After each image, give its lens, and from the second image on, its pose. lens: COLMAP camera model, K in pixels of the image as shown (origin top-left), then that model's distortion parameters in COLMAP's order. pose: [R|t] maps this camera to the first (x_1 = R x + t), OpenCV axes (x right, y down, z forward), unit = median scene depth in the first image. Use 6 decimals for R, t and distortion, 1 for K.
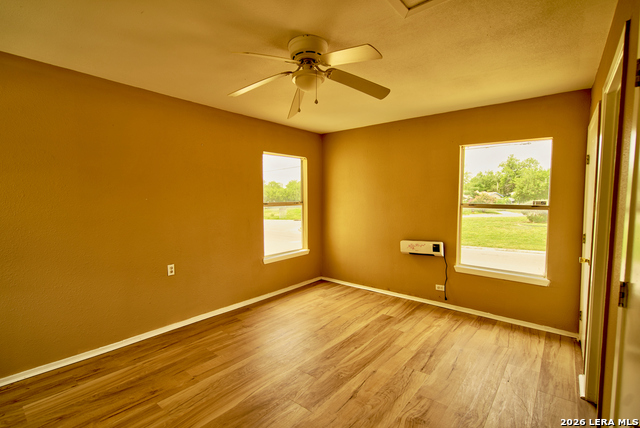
lens RADIAL K [[290.5, 0, 319.9], [0, 290.5, 215.4], [0, 0, 1]] dist [-0.000552, 0.000112]
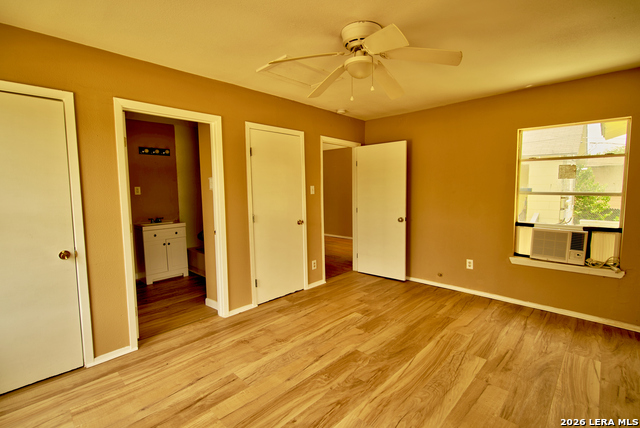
lens RADIAL K [[290.5, 0, 318.2], [0, 290.5, 215.9], [0, 0, 1]] dist [-0.000552, 0.000112]
pose [[-0.995967, -0.000169, 0.089719, 0.014364], [0.013208, 0.988827, 0.148484, -0.099611], [-0.088741, 0.149070, -0.984837, 1.815813]]
